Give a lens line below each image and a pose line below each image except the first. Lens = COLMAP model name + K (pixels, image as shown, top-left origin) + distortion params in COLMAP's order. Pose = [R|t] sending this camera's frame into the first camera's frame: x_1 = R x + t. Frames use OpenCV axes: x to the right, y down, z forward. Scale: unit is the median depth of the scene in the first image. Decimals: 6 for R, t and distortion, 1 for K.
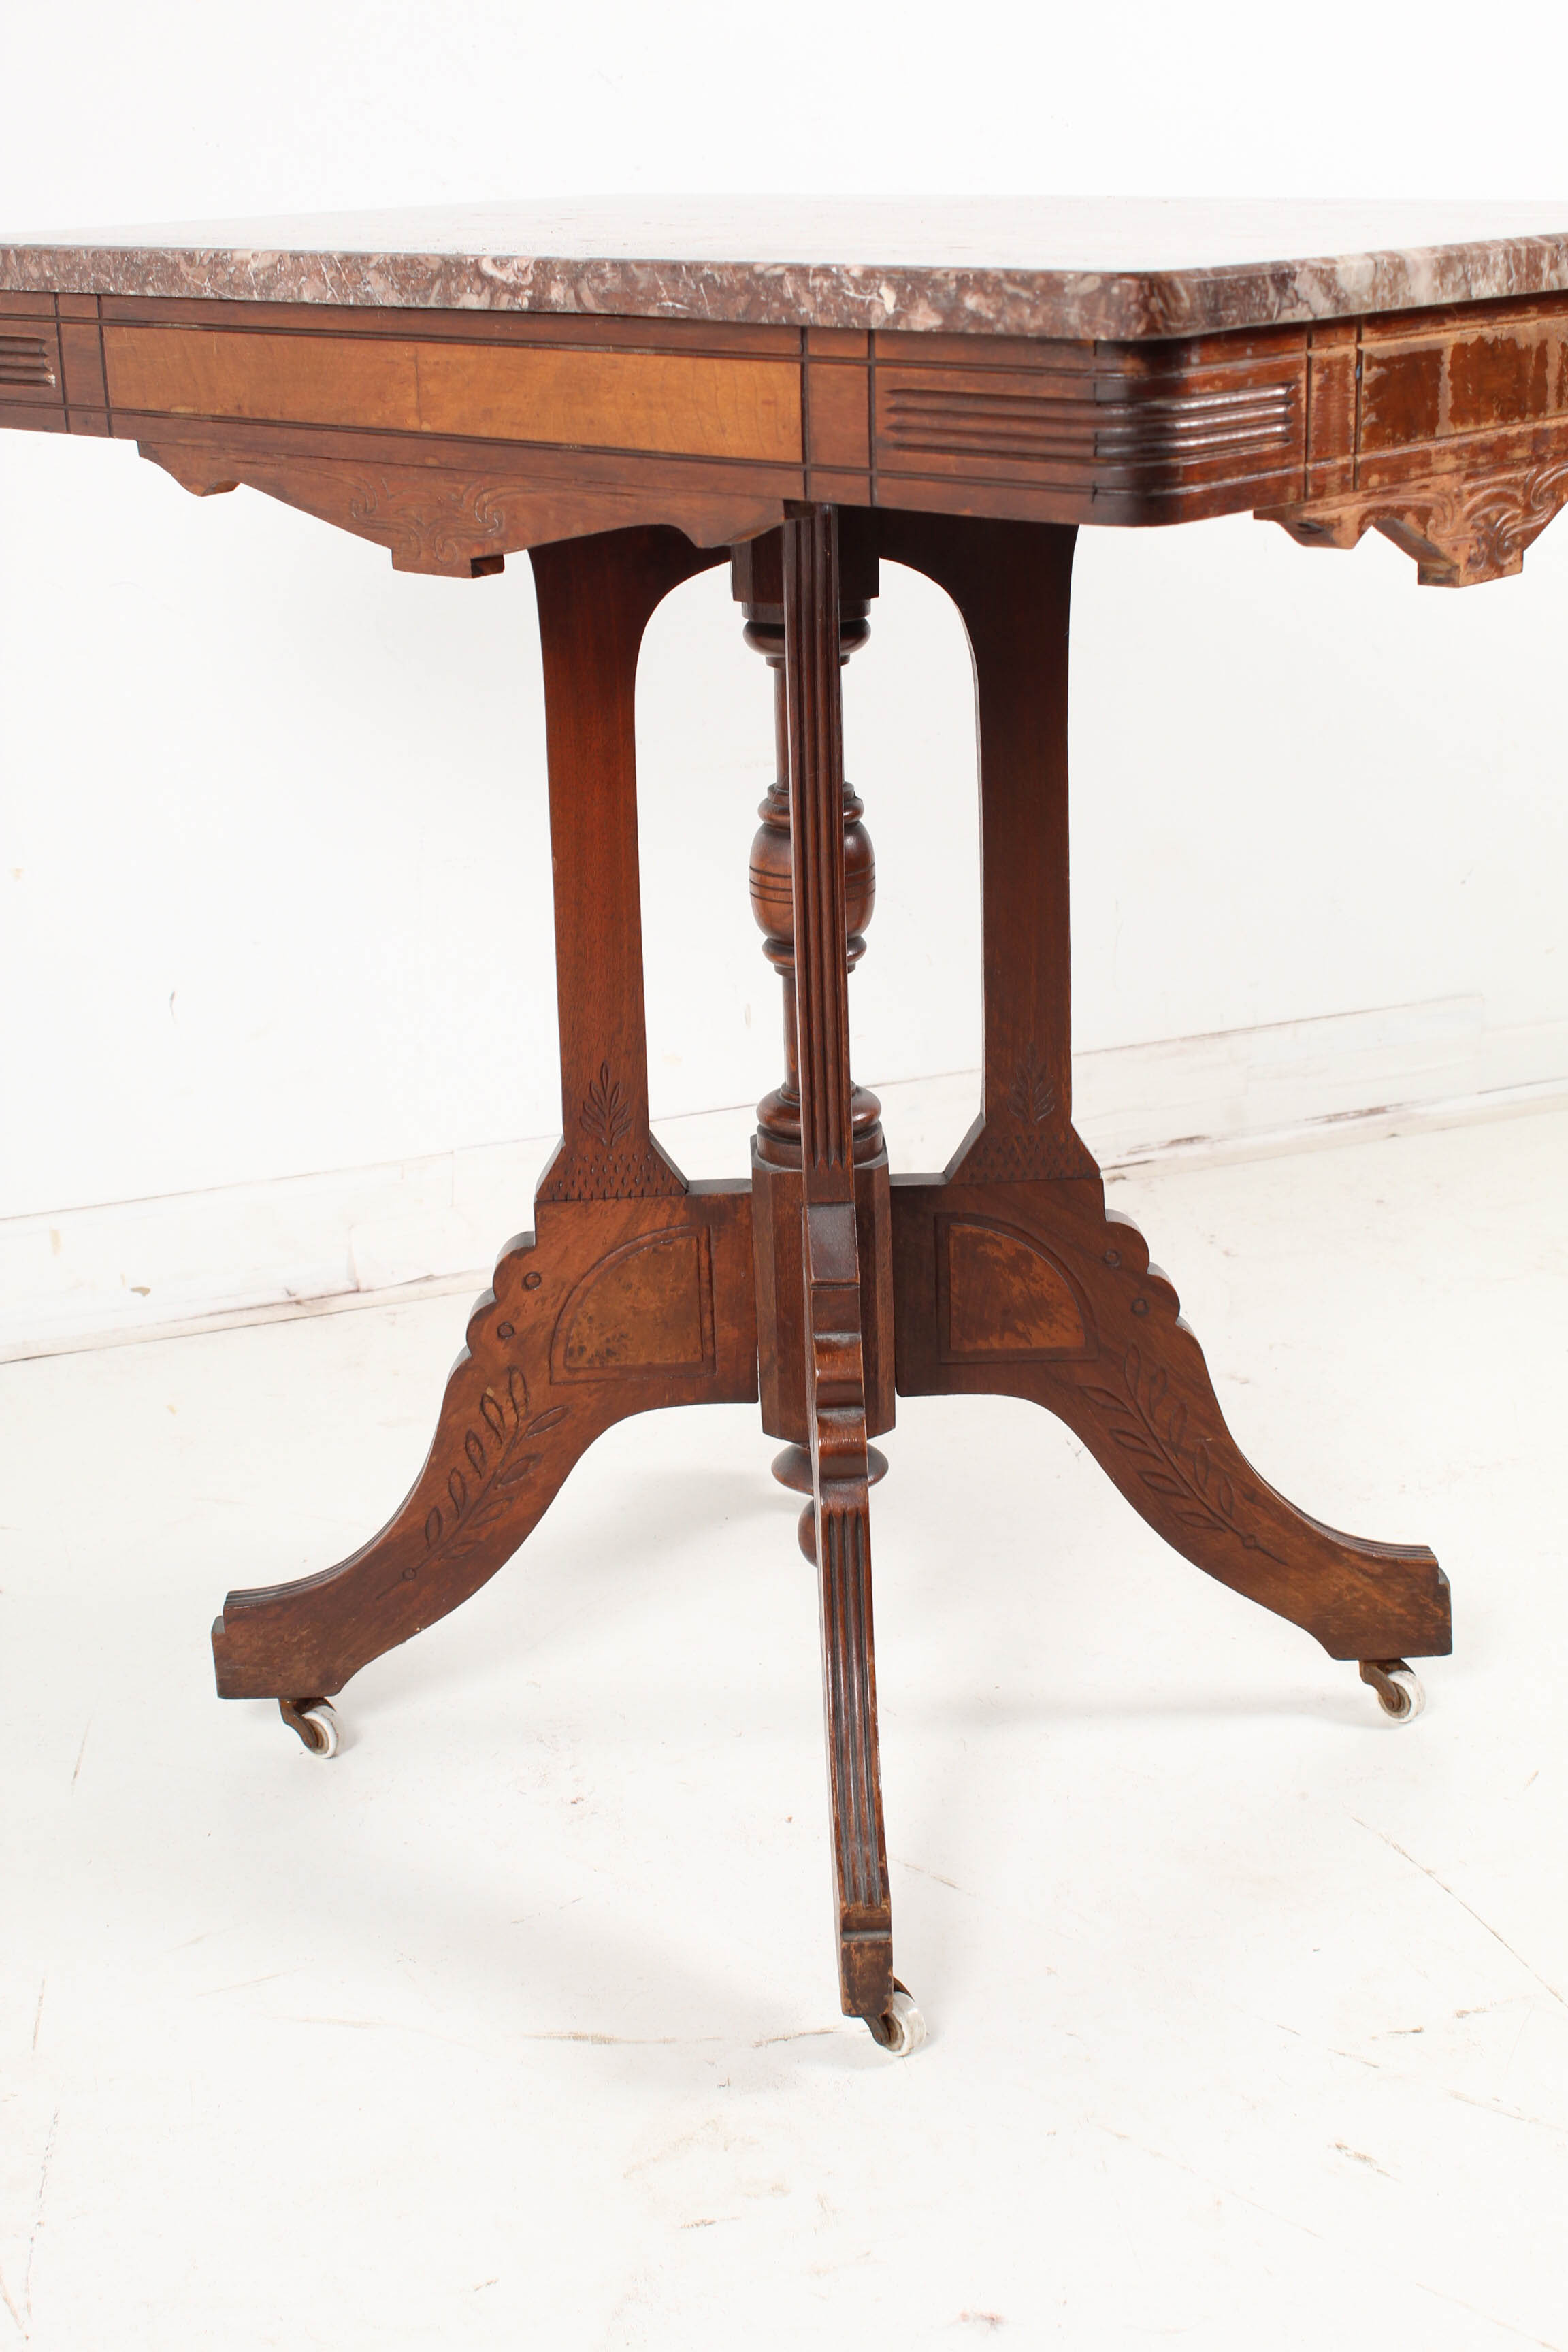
lens RADIAL K [[3271.9, 0, 750.3], [0, 3271.9, 1175.0], [0, 0, 1]] dist [-0.060215, 0.000000]
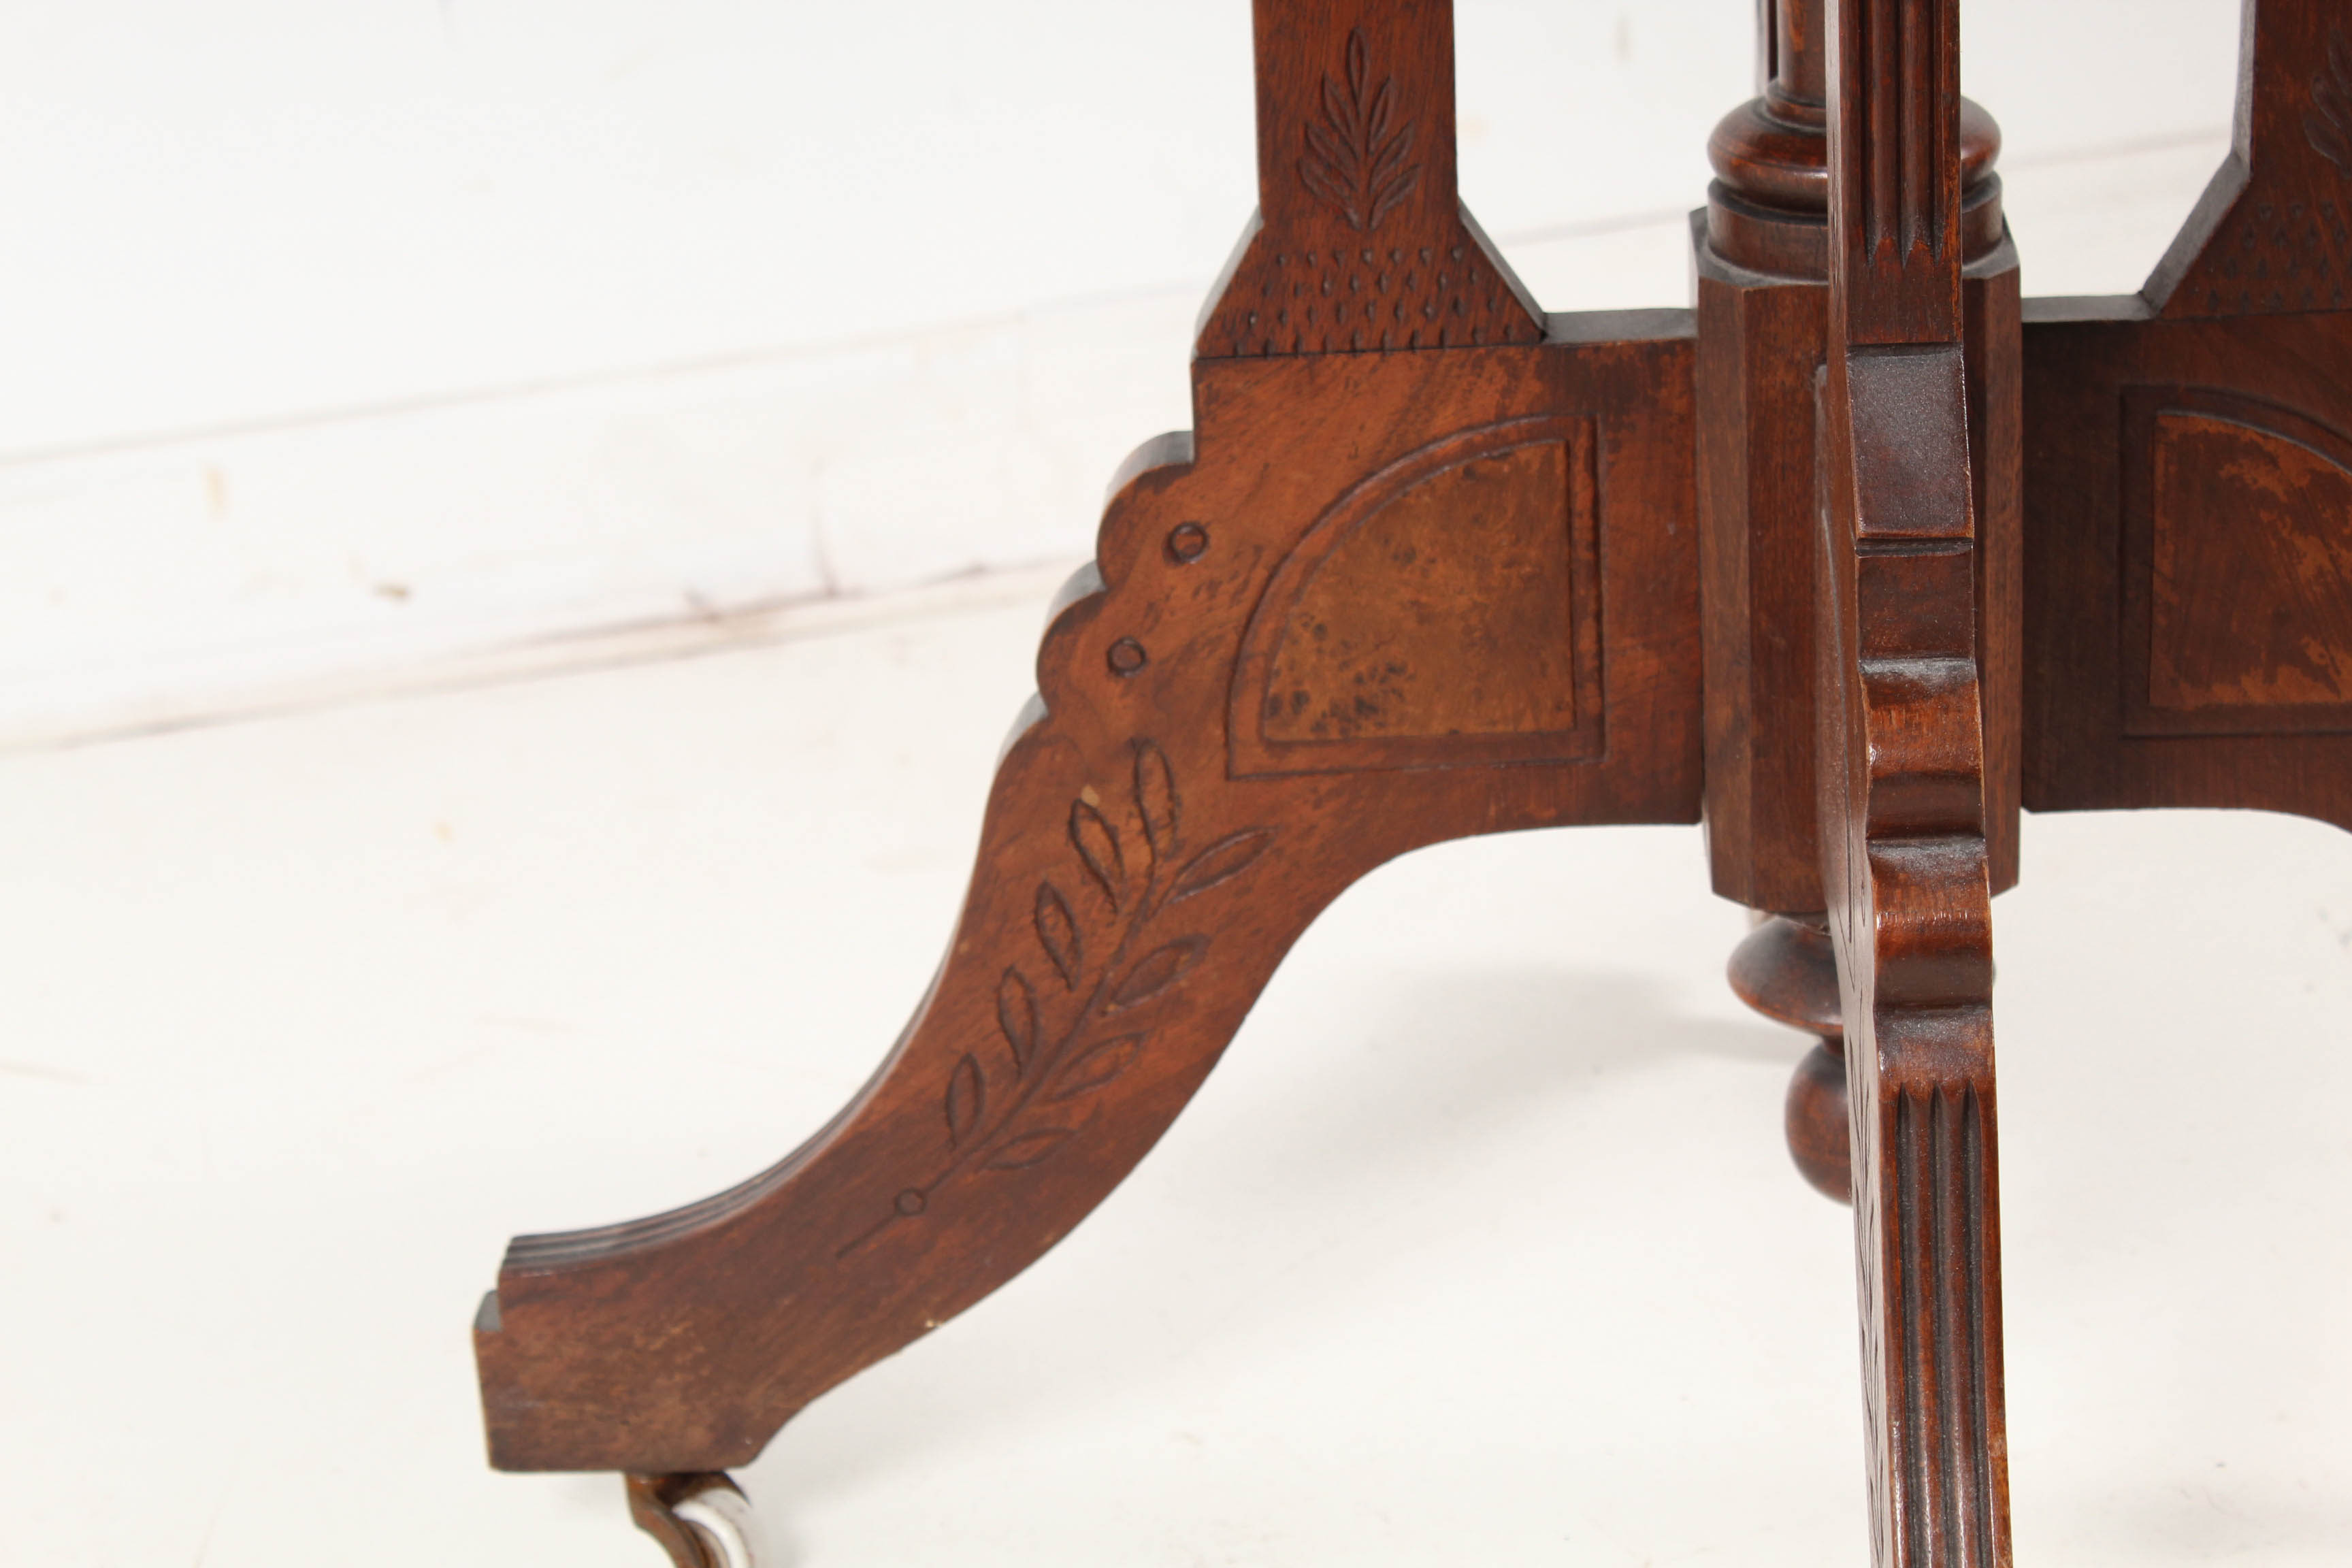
lens RADIAL K [[5265.2, 0, 1181.8], [0, 5265.2, 777.1], [0, 0, 1]] dist [0.069157, 0.000000]
pose [[0.997772, 0.005865, -0.066465, -0.020797], [-0.001837, 0.998167, 0.060494, 0.021535], [0.066698, -0.060237, 0.995953, 0.303717]]
